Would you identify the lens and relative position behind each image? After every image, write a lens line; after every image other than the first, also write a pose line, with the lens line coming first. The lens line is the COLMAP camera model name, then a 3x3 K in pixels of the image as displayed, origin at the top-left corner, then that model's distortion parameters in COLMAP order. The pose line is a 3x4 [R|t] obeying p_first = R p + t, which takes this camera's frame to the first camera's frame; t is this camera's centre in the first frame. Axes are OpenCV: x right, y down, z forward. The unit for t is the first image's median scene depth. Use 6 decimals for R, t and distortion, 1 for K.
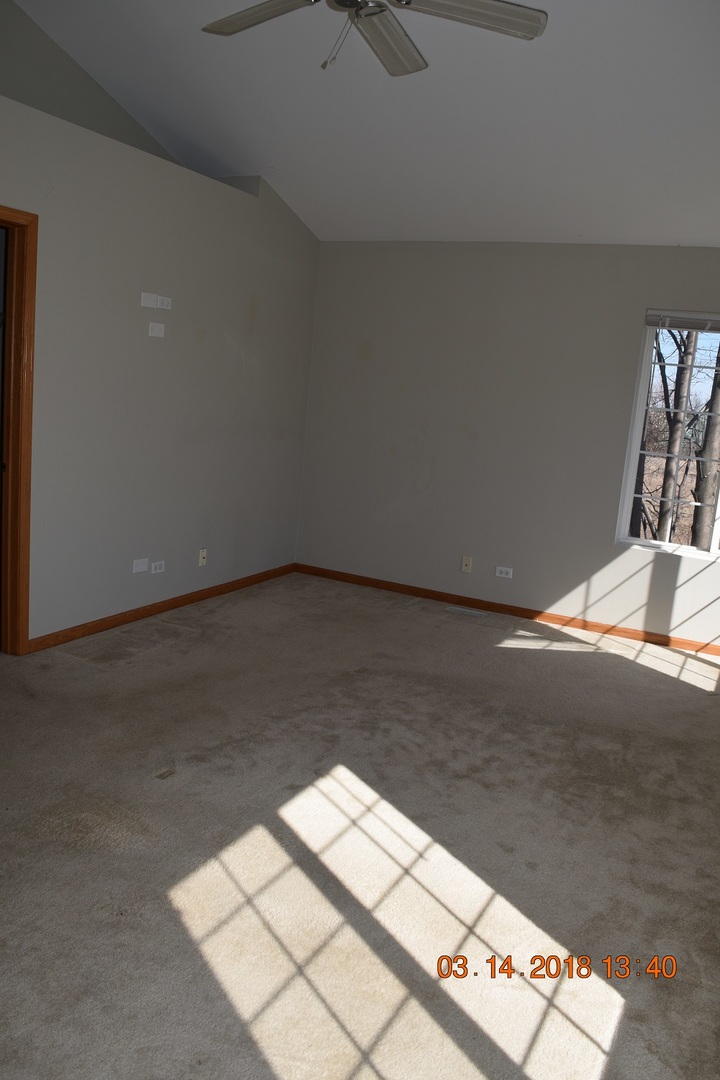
lens RADIAL K [[855.0, 0, 360.0], [0, 855.0, 540.0], [0, 0, 1]] dist [-0.089938, 0.005501]
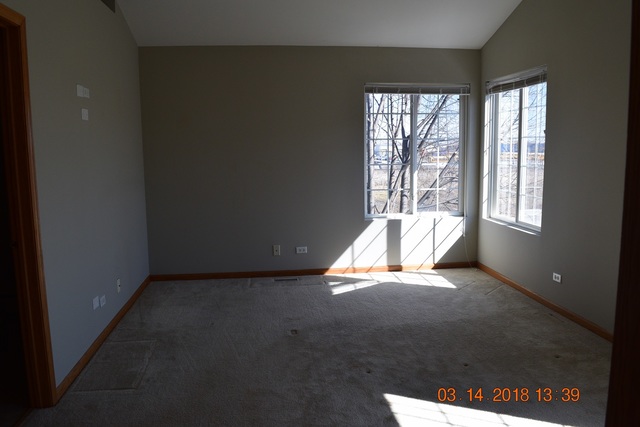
lens RADIAL K [[506.7, 0, 320.0], [0, 506.7, 213.5], [0, 0, 1]] dist [-0.089938, 0.005501]
pose [[0.825076, -0.169424, 0.539023, -0.330877], [0.182102, 0.982817, 0.030174, -0.056676], [-0.534873, 0.073262, 0.841750, 0.187786]]
